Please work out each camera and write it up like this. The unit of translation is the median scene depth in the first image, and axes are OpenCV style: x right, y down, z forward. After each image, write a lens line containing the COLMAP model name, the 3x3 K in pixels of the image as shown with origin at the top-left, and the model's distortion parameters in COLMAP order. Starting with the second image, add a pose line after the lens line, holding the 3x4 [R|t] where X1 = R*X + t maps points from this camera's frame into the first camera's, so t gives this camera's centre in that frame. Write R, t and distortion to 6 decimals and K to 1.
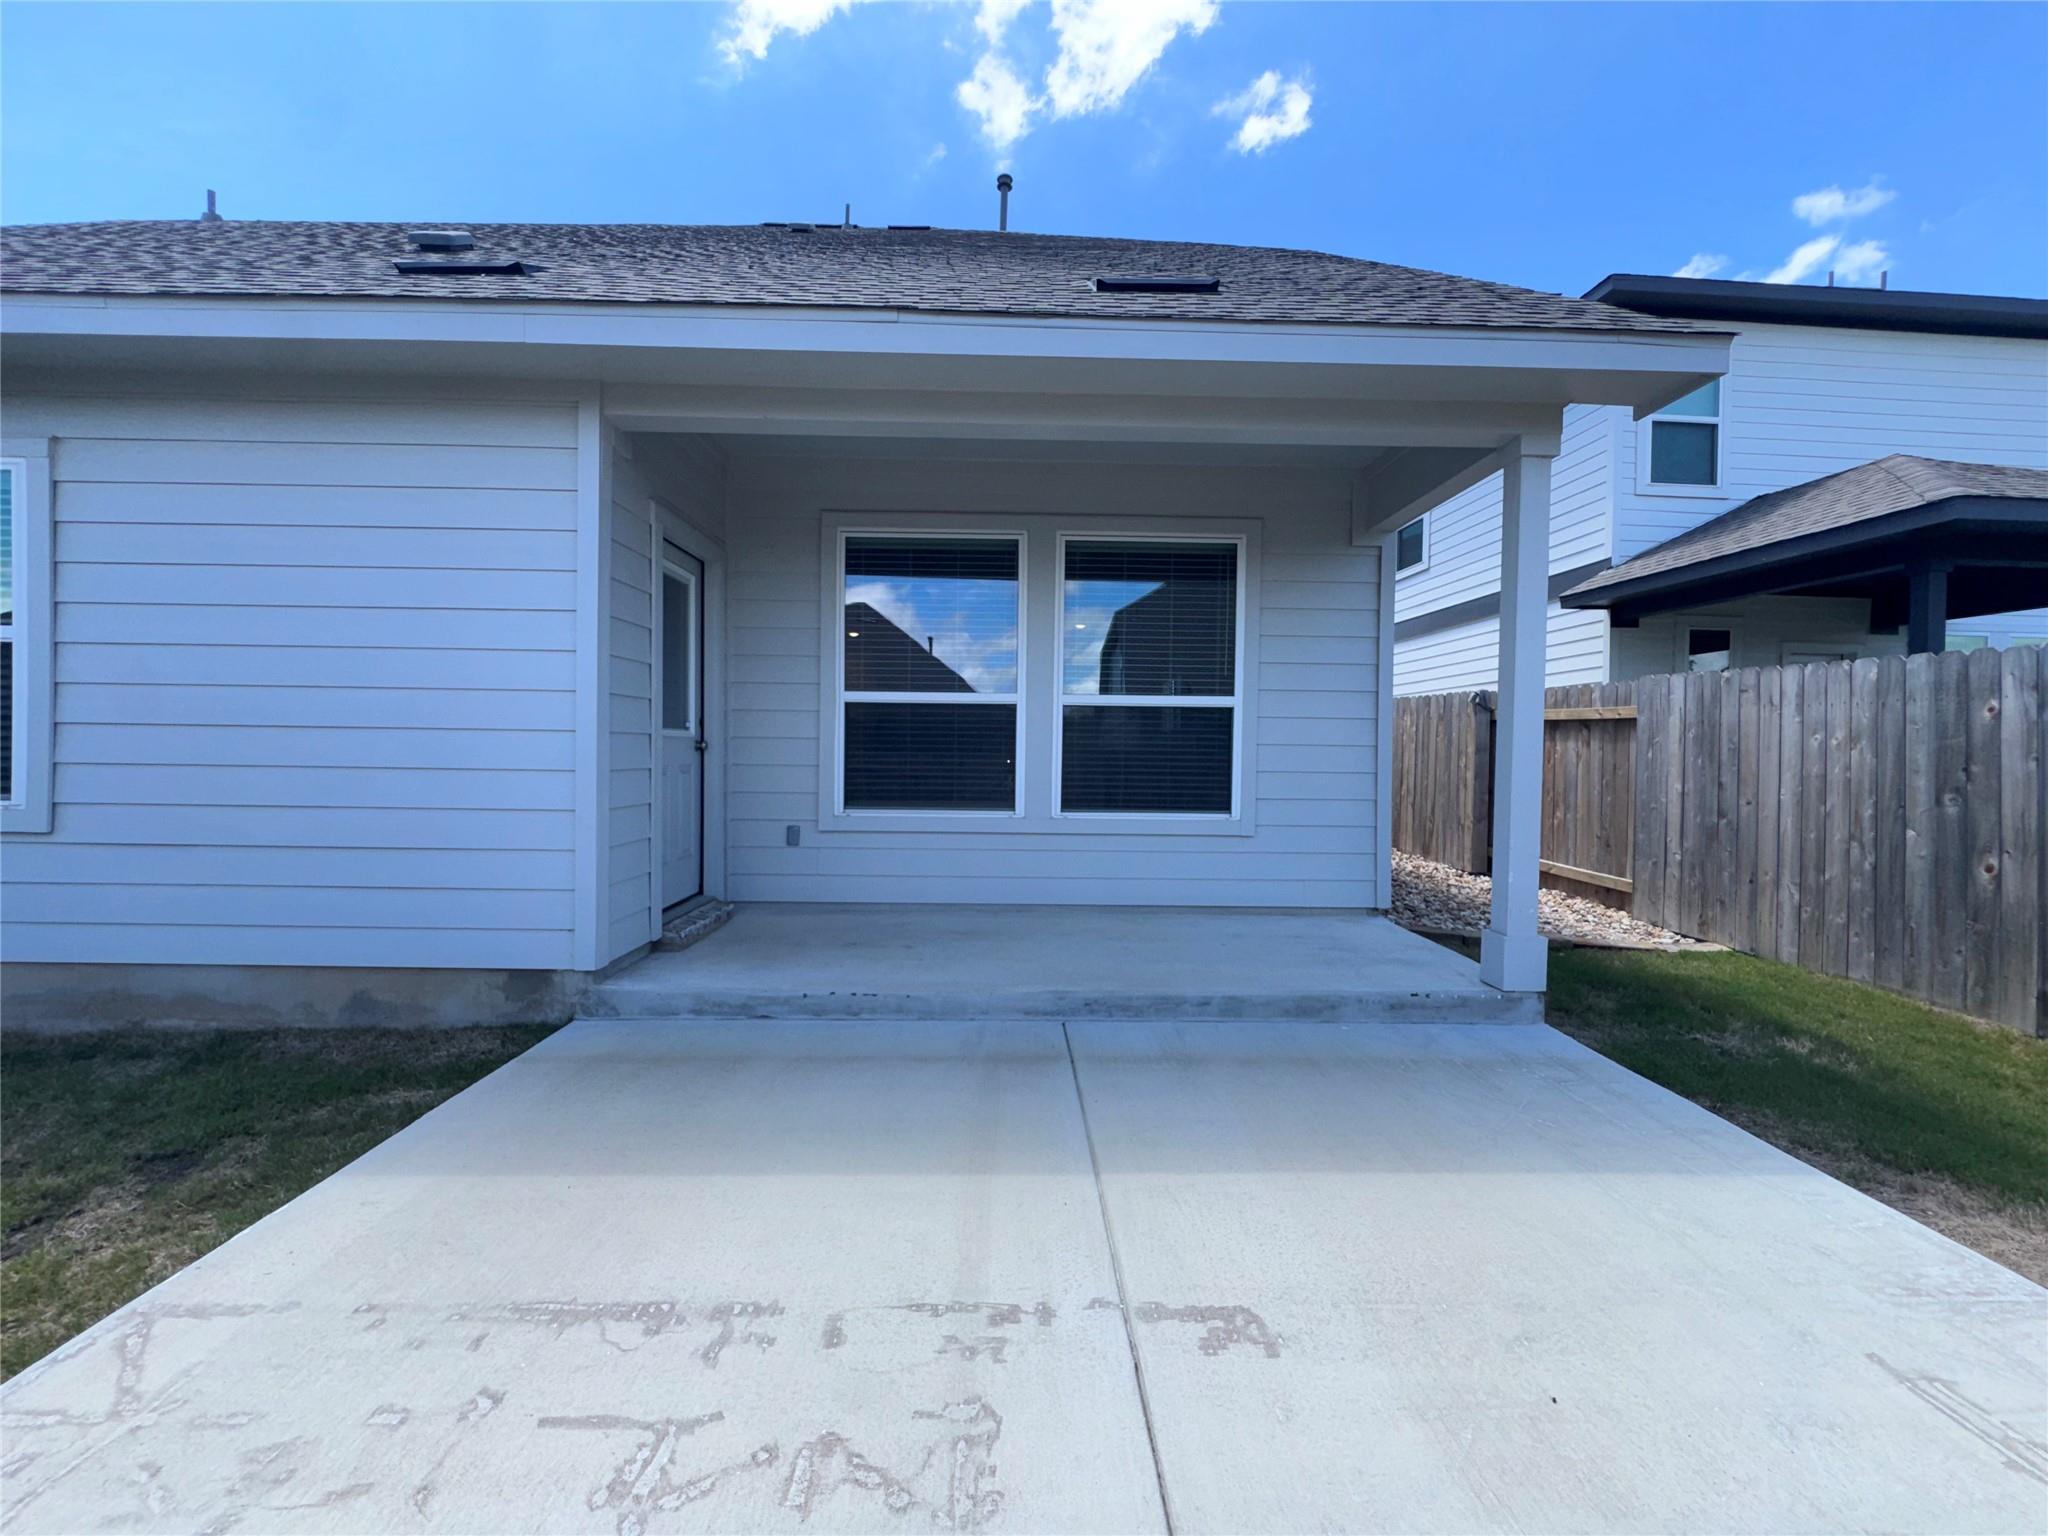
lens RADIAL K [[820.3, 0, 1022.7], [0, 820.3, 766.4], [0, 0, 1]] dist [-0.004406, 0.000274]
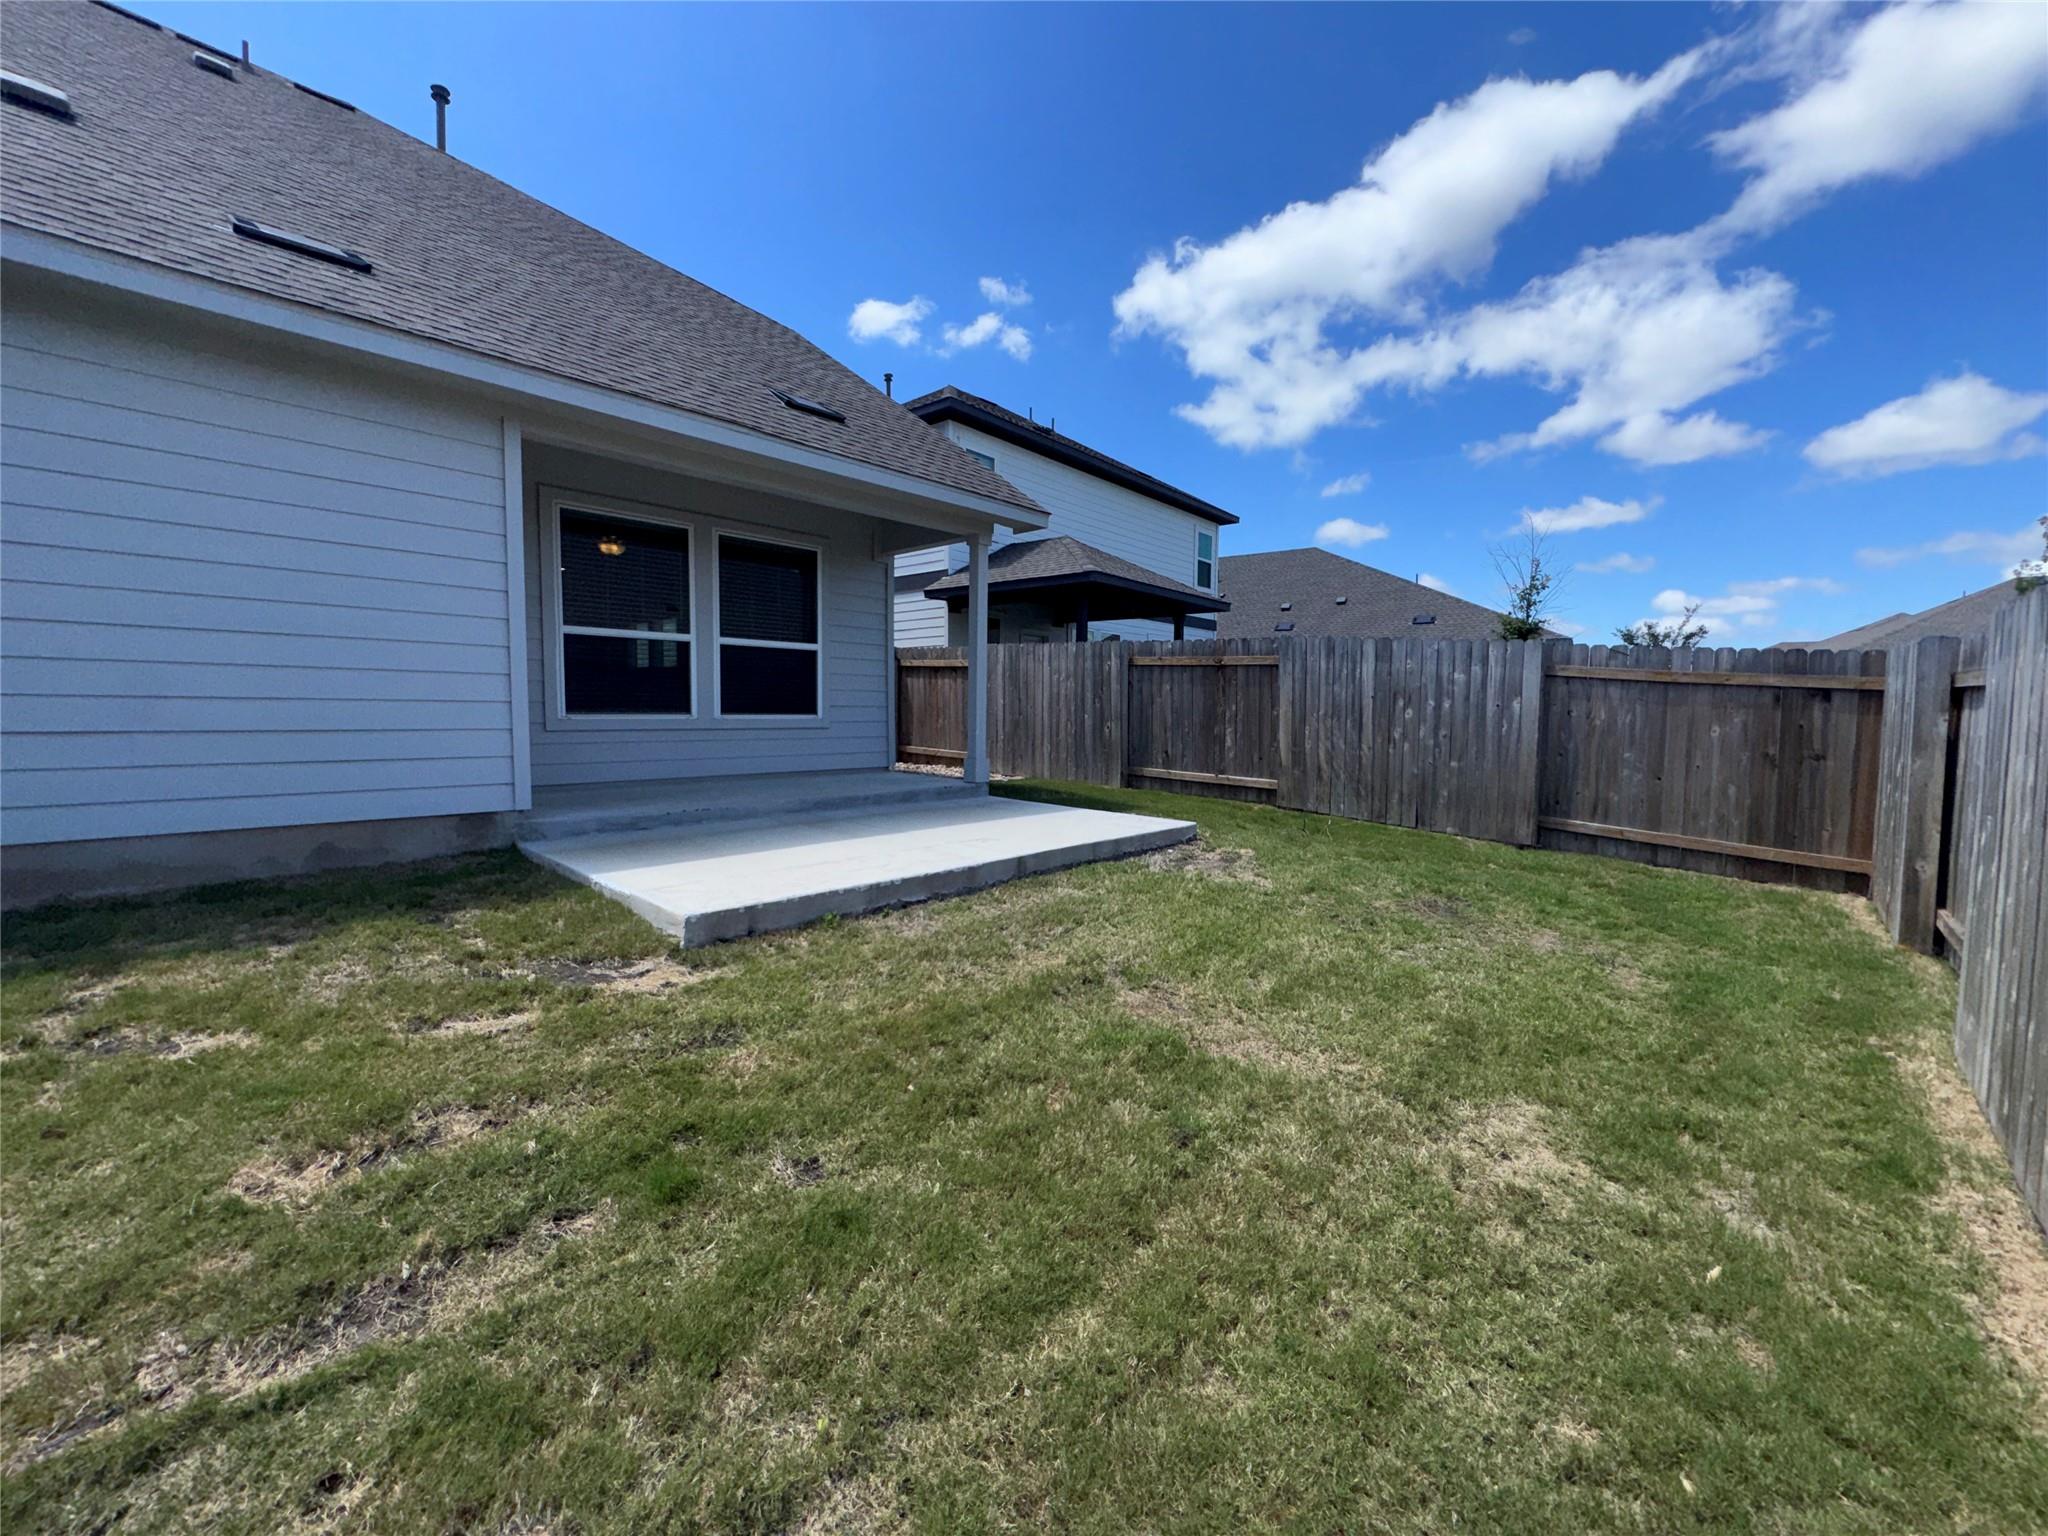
lens RADIAL K [[820.3, 0, 1029.2], [0, 820.3, 768.2], [0, 0, 1]] dist [-0.004406, 0.000274]
pose [[0.691266, -0.057628, 0.720299, -0.662403], [0.011394, 0.997560, 0.068875, 0.056061], [-0.722511, -0.039404, 0.690236, -0.473350]]
